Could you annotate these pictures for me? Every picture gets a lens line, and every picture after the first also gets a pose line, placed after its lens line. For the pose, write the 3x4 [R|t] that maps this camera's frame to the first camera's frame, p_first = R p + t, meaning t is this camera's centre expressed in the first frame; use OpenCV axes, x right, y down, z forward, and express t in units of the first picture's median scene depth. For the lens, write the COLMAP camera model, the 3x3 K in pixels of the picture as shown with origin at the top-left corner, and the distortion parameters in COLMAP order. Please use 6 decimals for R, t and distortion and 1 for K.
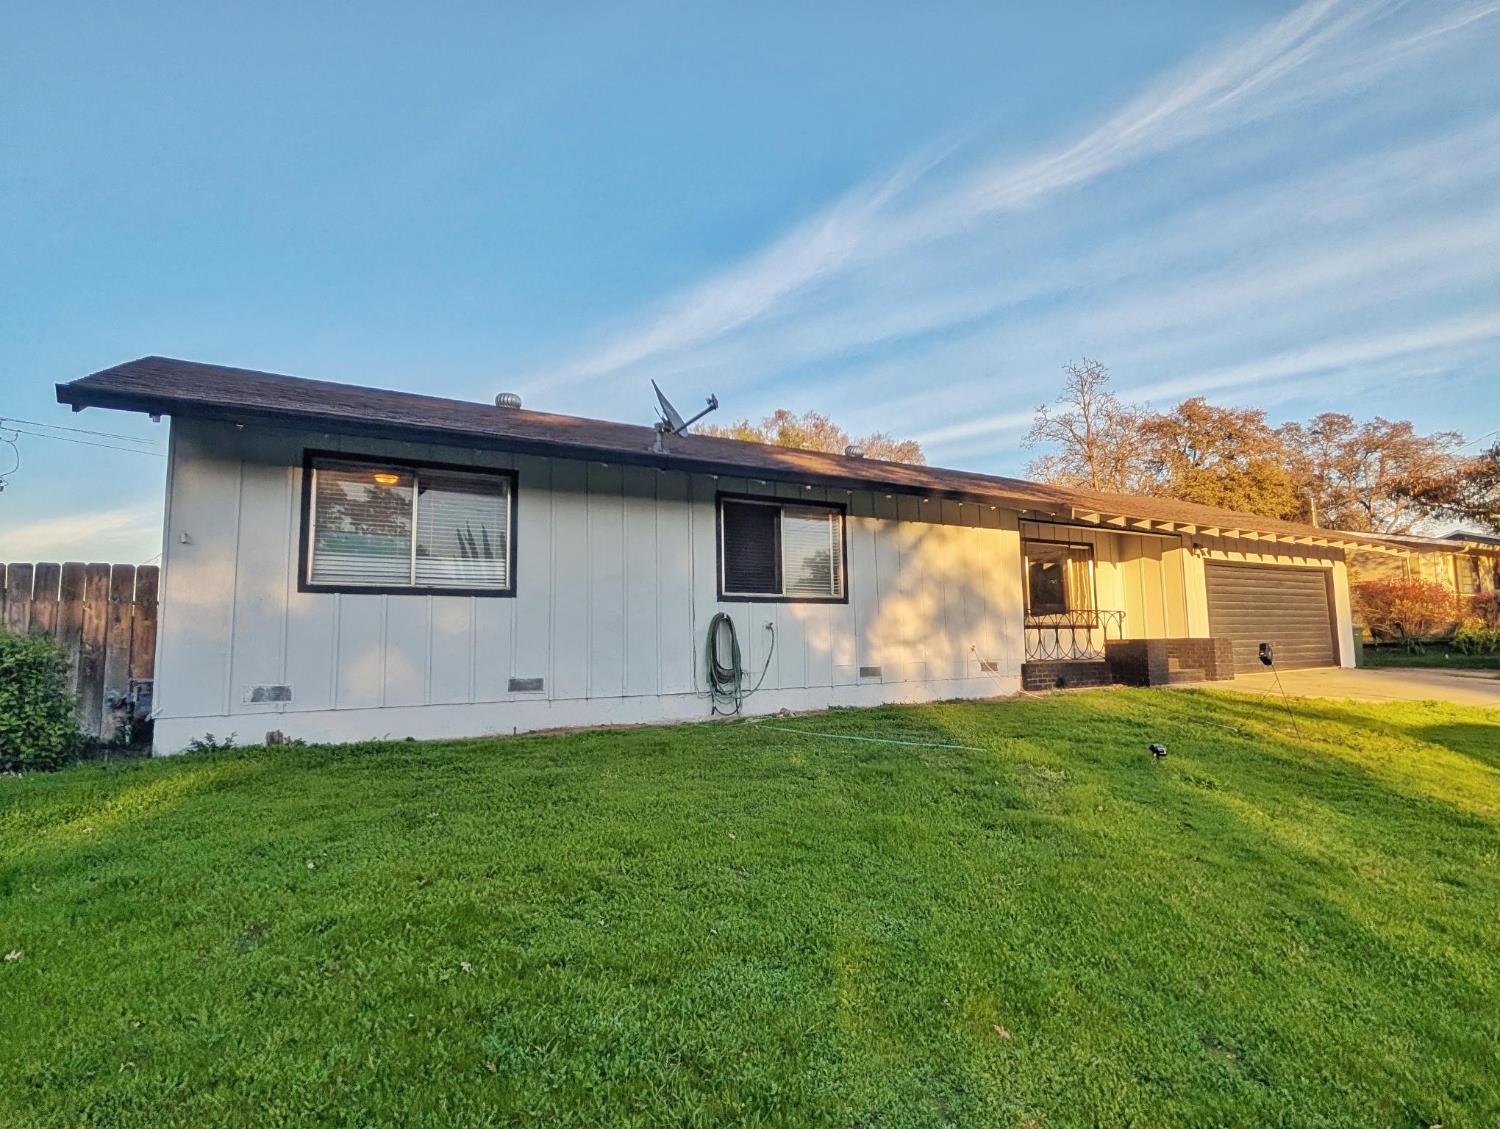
lens RADIAL K [[541.8, 0, 750.4], [0, 541.8, 569.4], [0, 0, 1]] dist [-0.000297, -0.000170]
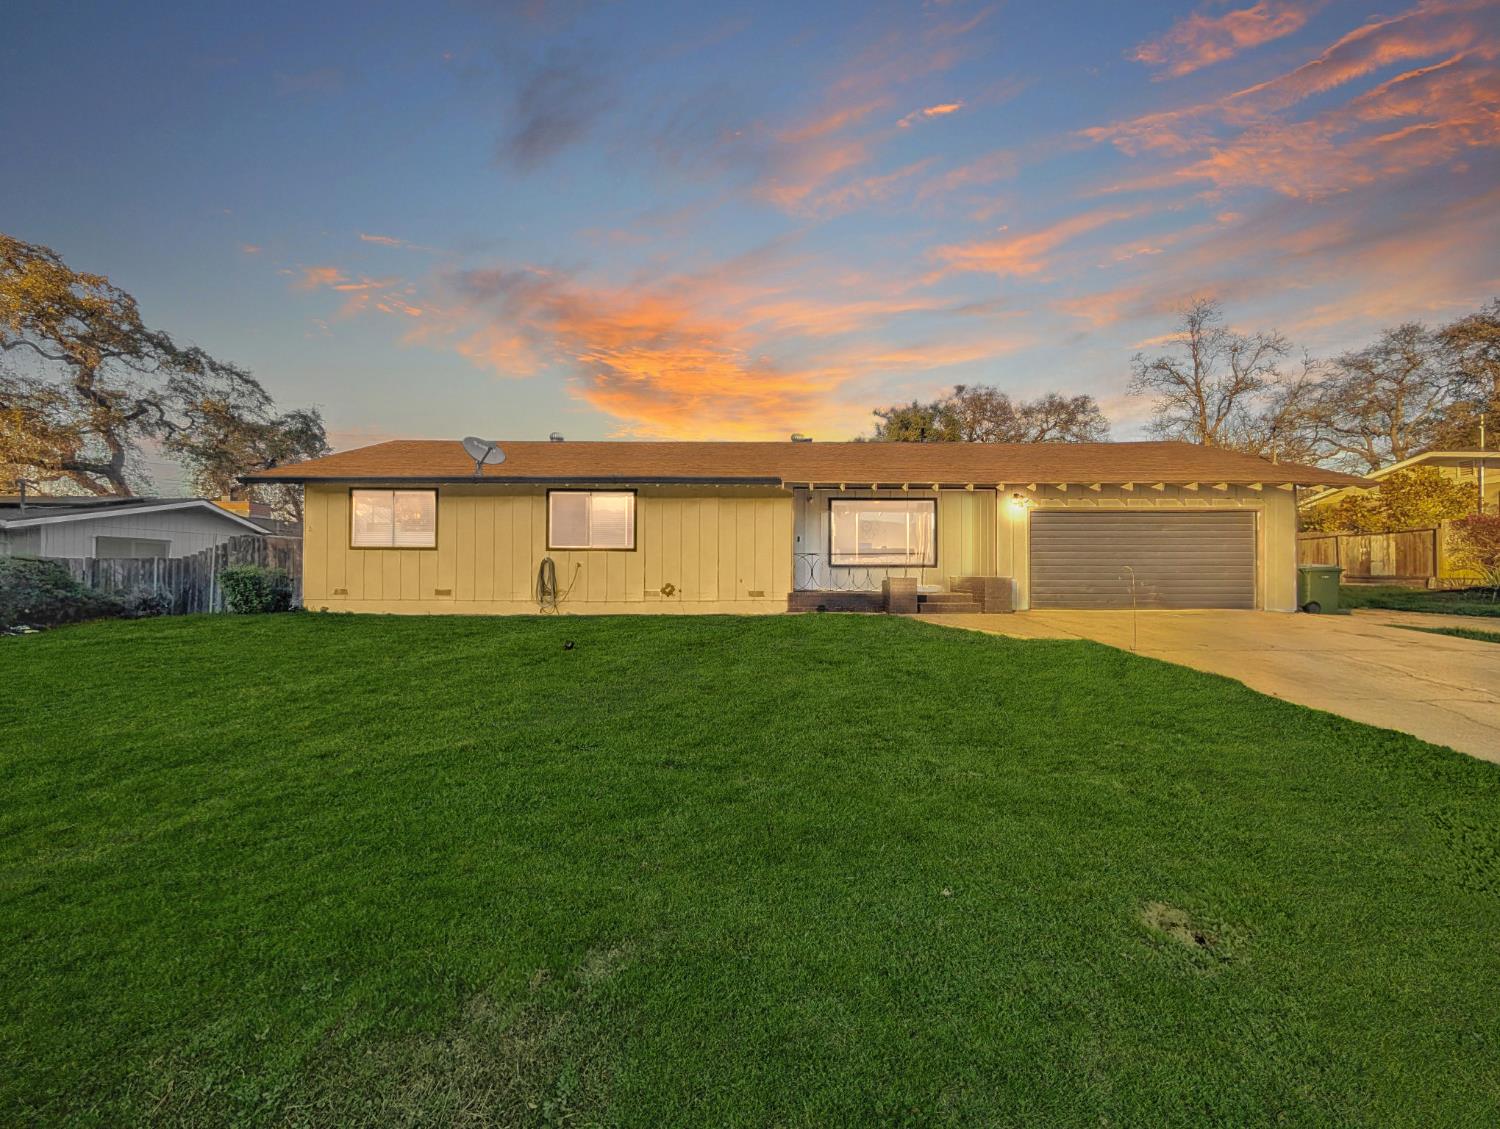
lens RADIAL K [[541.8, 0, 750.4], [0, 541.8, 569.4], [0, 0, 1]] dist [-0.000297, -0.000170]
pose [[0.943324, -0.007252, -0.331793, 1.204640], [0.034027, 0.996606, 0.074961, 0.007181], [0.330123, -0.082003, 0.940369, -0.488609]]
